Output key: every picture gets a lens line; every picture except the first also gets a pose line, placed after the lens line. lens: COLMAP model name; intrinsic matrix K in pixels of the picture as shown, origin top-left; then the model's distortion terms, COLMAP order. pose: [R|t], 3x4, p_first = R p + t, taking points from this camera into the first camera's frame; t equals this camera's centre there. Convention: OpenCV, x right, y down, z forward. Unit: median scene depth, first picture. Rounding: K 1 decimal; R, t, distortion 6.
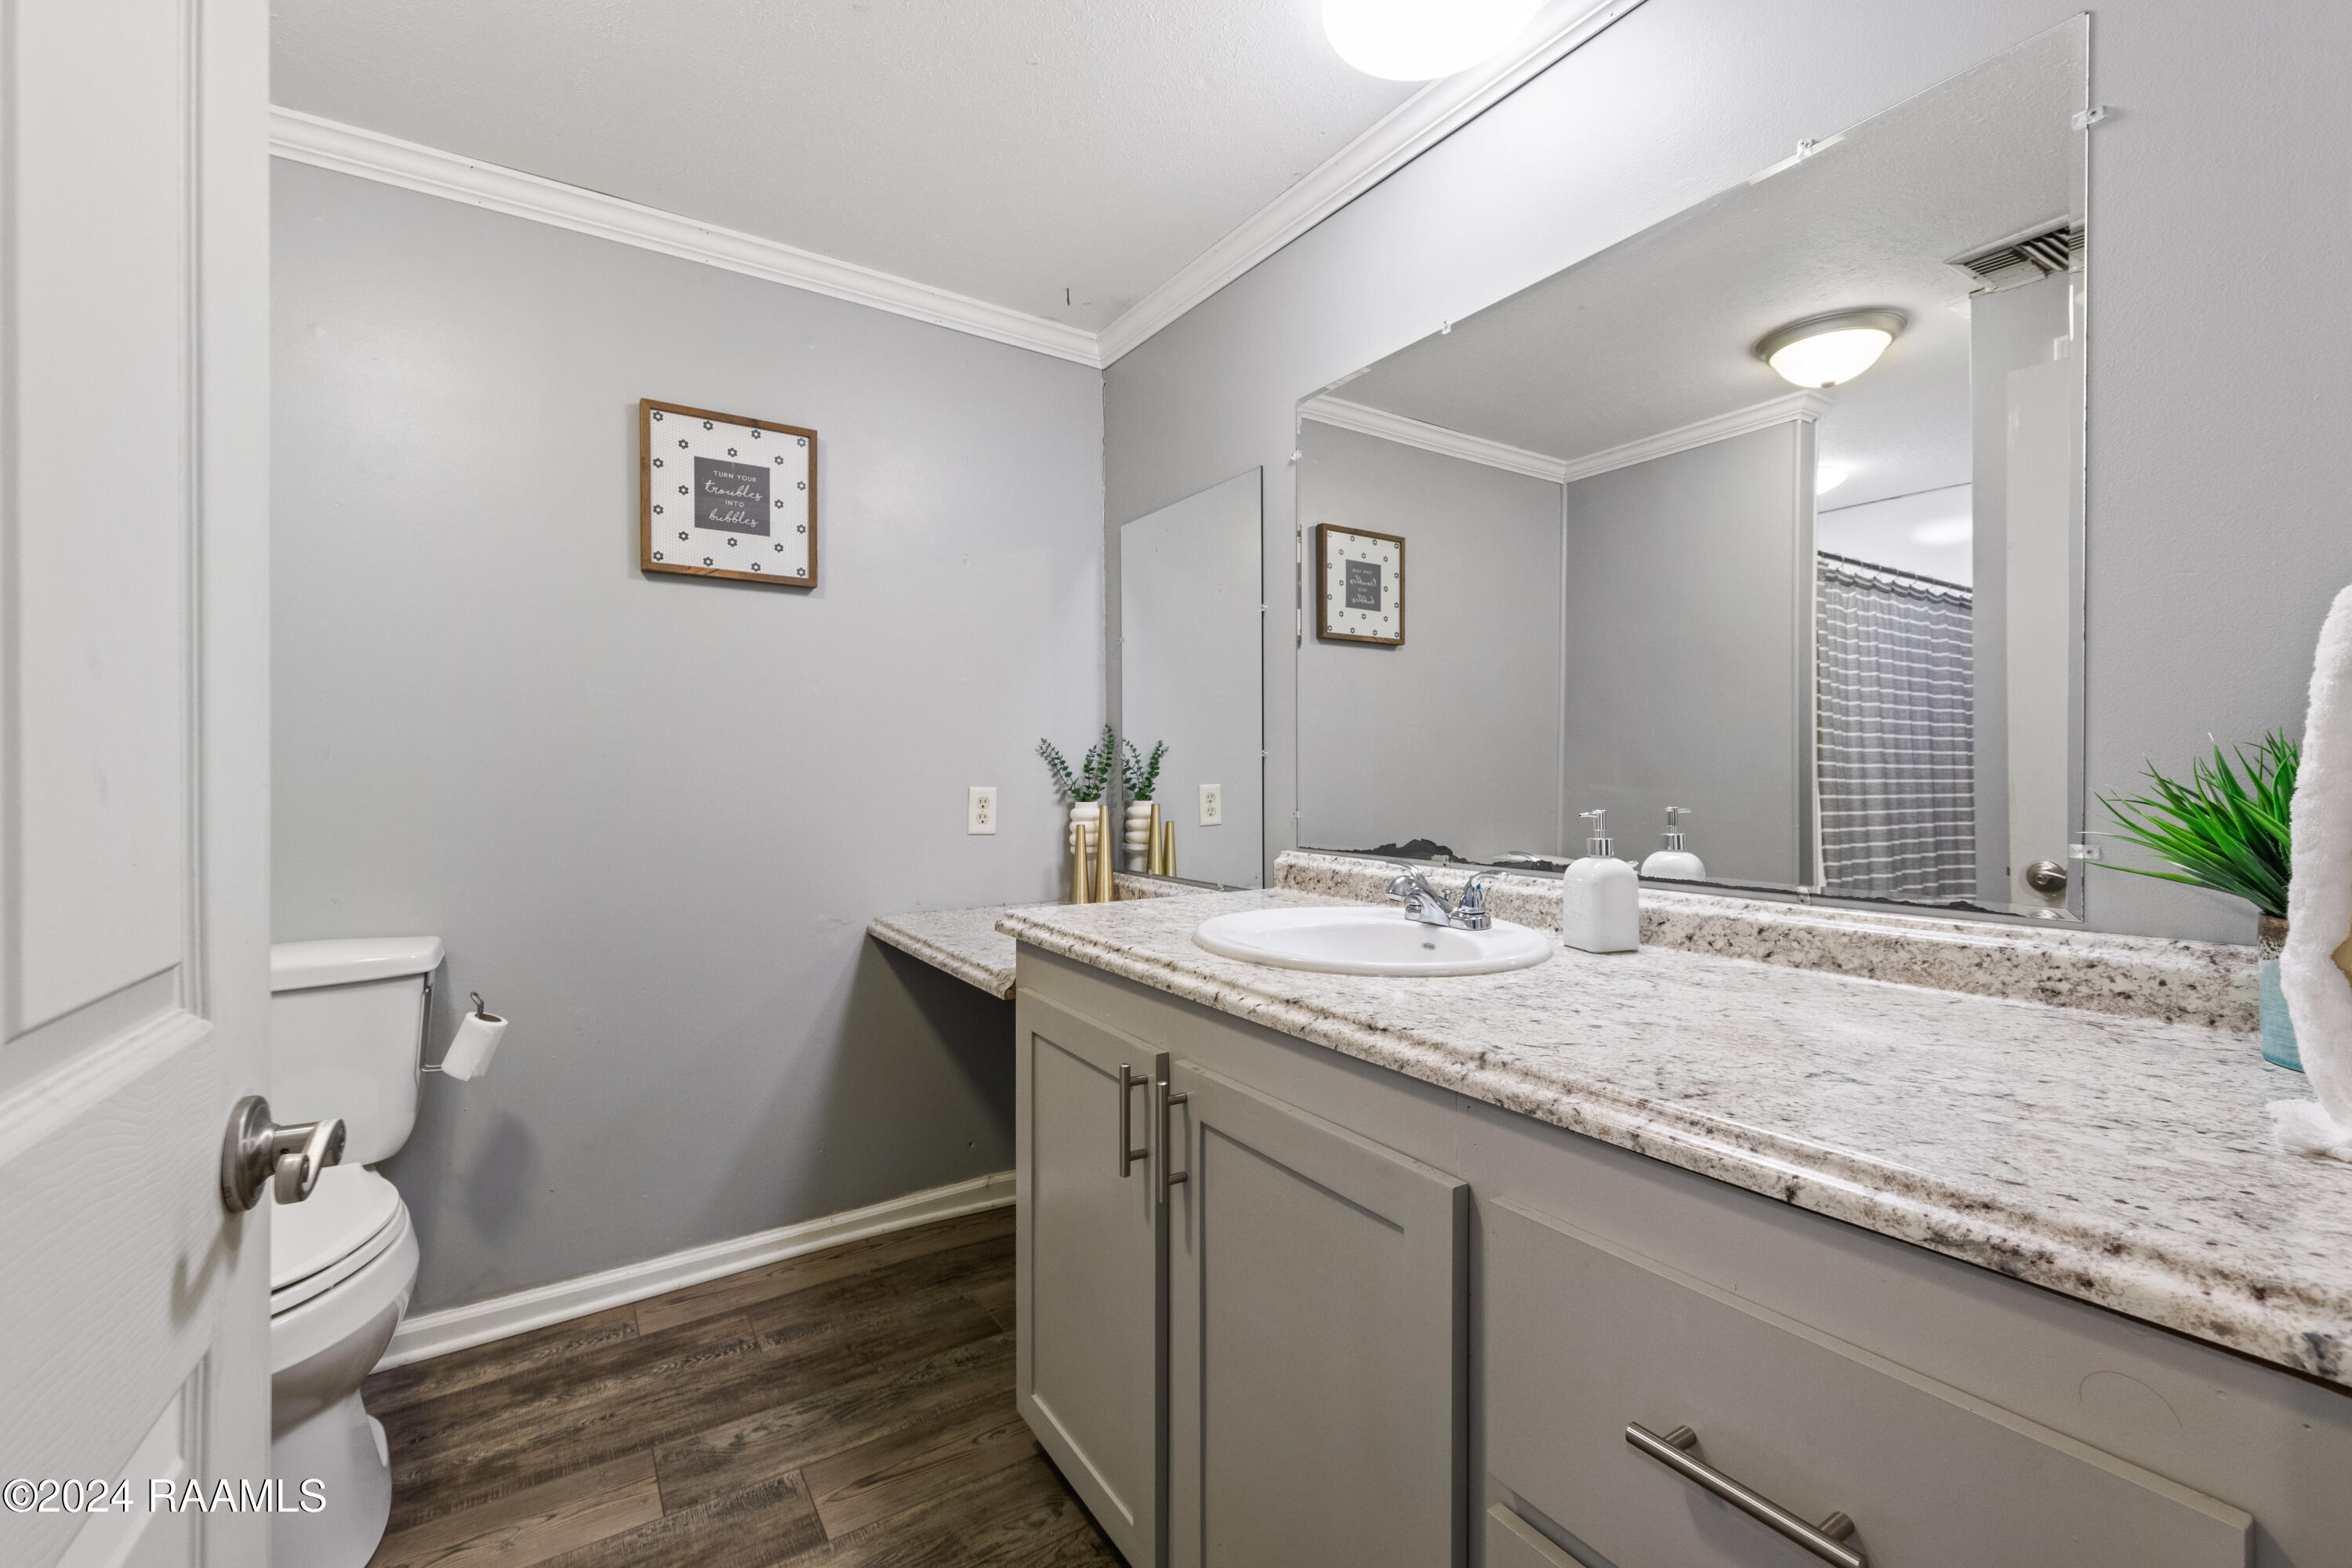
lens RADIAL K [[979.4, 0, 1170.1], [0, 979.4, 774.7], [0, 0, 1]] dist [0.013177, -0.004528]
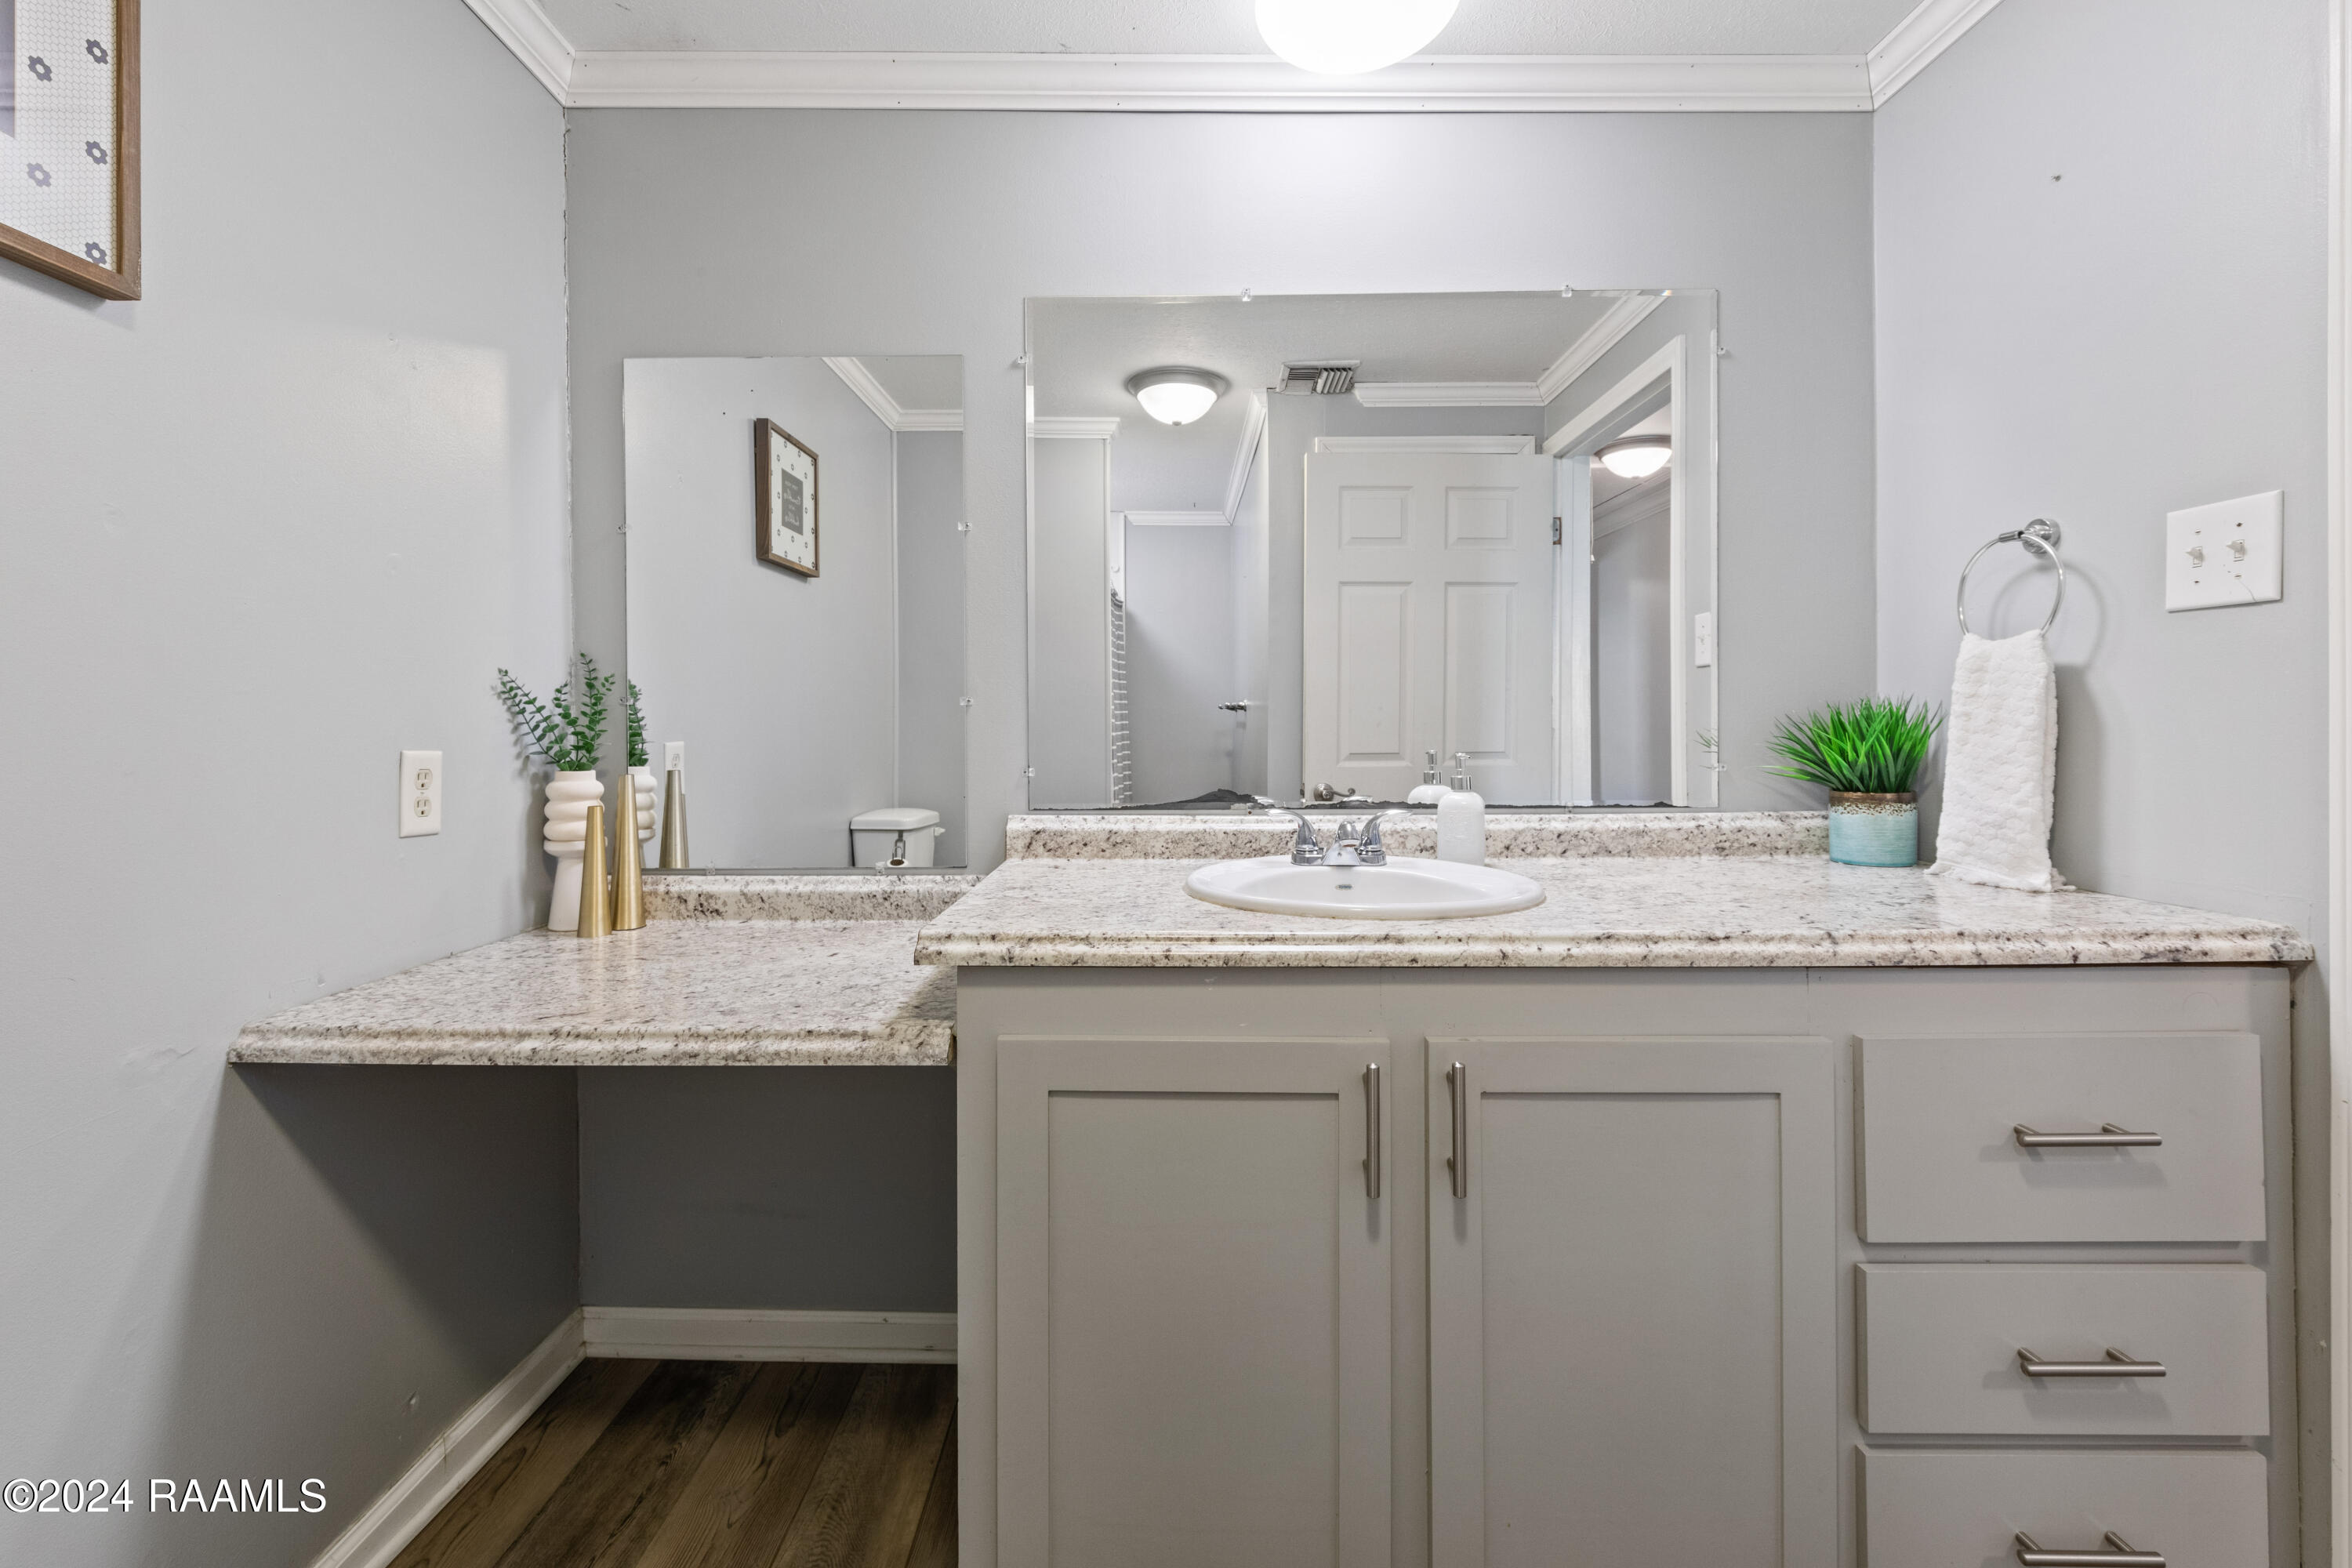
lens RADIAL K [[979.4, 0, 1180.0], [0, 979.4, 726.3], [0, 0, 1]] dist [0.013177, -0.004528]
pose [[0.549719, -0.002489, 0.835346, -0.826313], [0.003529, 0.999994, 0.000657, -0.000258], [-0.835342, 0.002587, 0.549724, 0.647782]]
